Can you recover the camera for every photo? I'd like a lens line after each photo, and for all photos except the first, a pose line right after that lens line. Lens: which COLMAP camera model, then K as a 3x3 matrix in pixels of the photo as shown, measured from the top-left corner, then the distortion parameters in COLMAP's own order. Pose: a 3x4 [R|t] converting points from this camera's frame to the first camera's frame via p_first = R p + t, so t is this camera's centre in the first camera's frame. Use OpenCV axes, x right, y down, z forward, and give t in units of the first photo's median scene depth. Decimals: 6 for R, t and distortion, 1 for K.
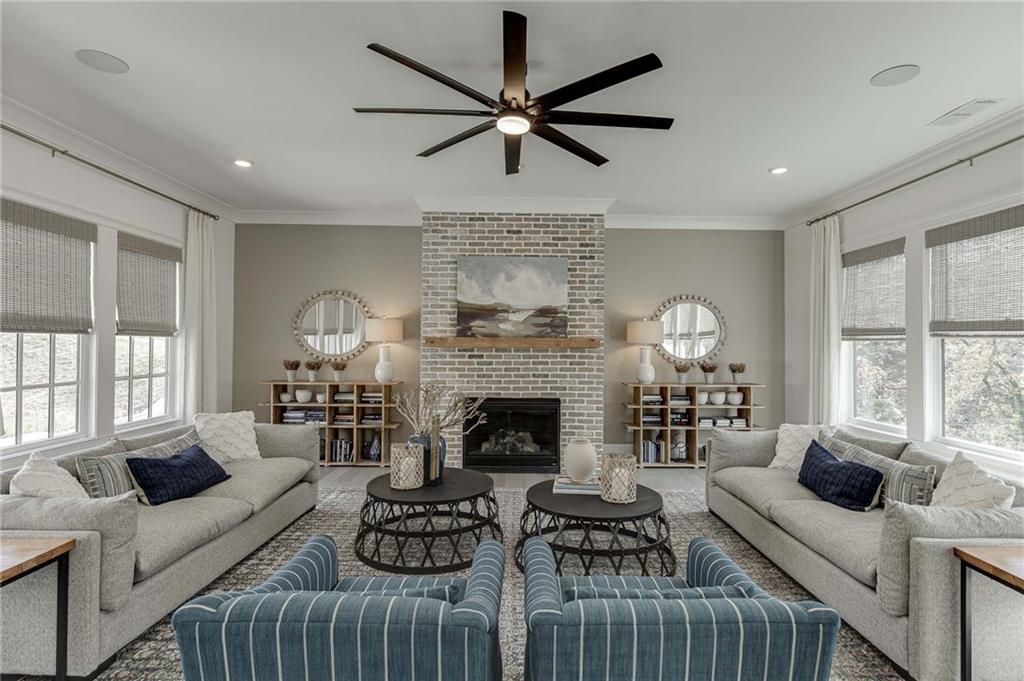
lens RADIAL K [[490.1, 0, 511.9], [0, 490.1, 336.0], [0, 0, 1]] dist [-0.002863, 0.000108]
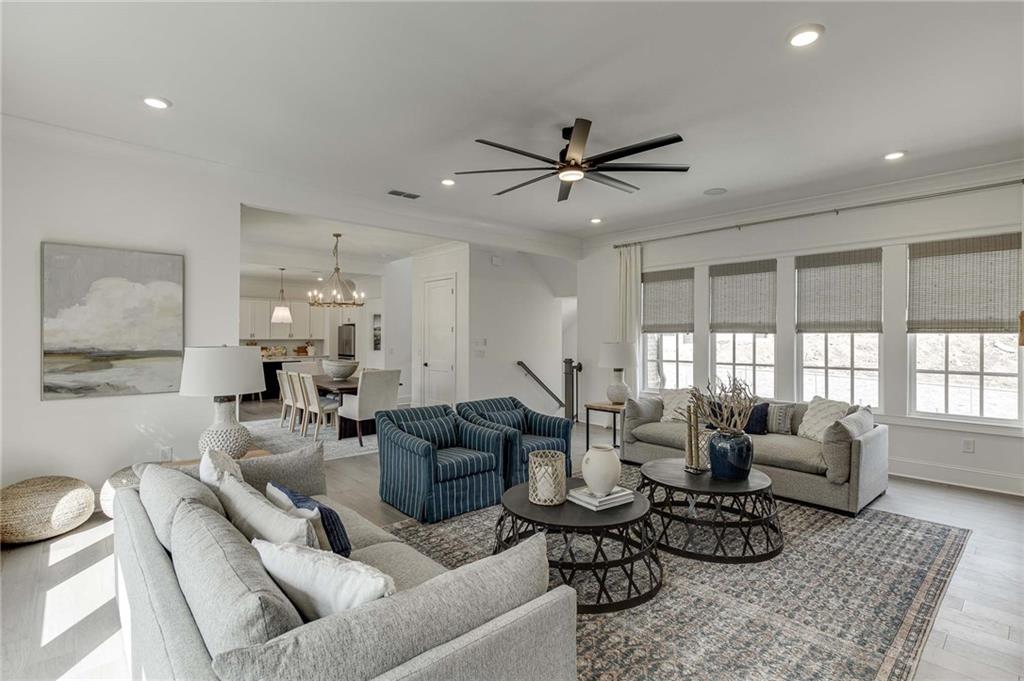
lens RADIAL K [[490.1, 0, 513.3], [0, 490.1, 338.5], [0, 0, 1]] dist [-0.002863, 0.000108]
pose [[-0.732080, -0.009687, -0.681149, 0.533395], [0.000022, 0.999899, -0.014243, 0.021669], [0.681218, -0.010442, -0.732006, 0.947780]]
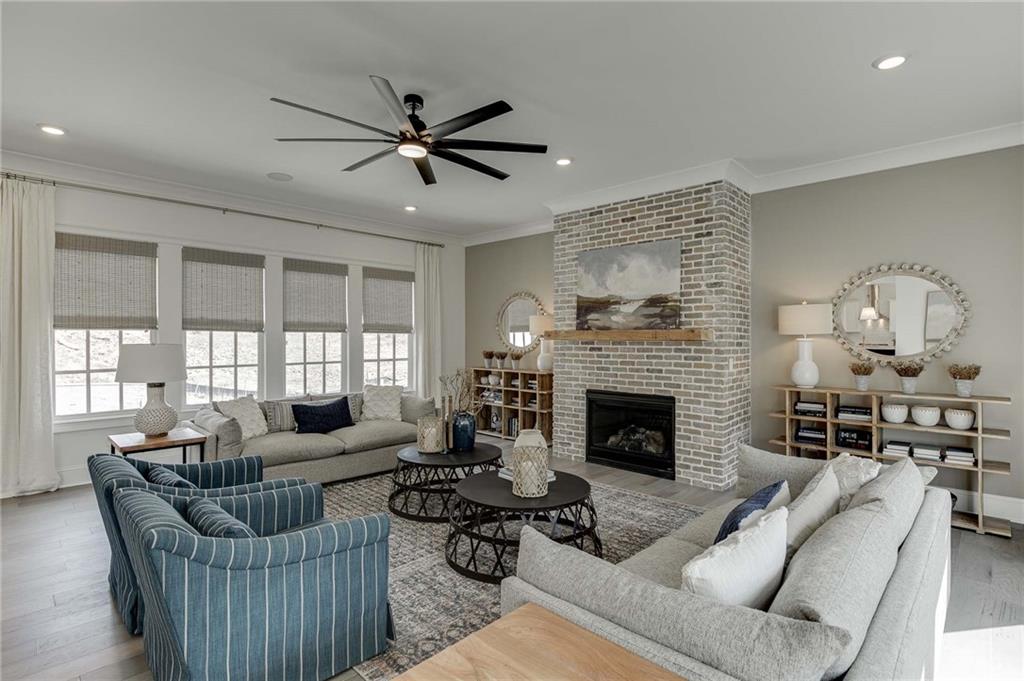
lens RADIAL K [[490.1, 0, 538.0], [0, 490.1, 337.0], [0, 0, 1]] dist [-0.002863, 0.000108]
pose [[0.733922, -0.008029, -0.679186, 0.525698], [0.014414, 0.999889, 0.003755, 0.011091], [0.679081, -0.012545, 0.733957, 0.175423]]
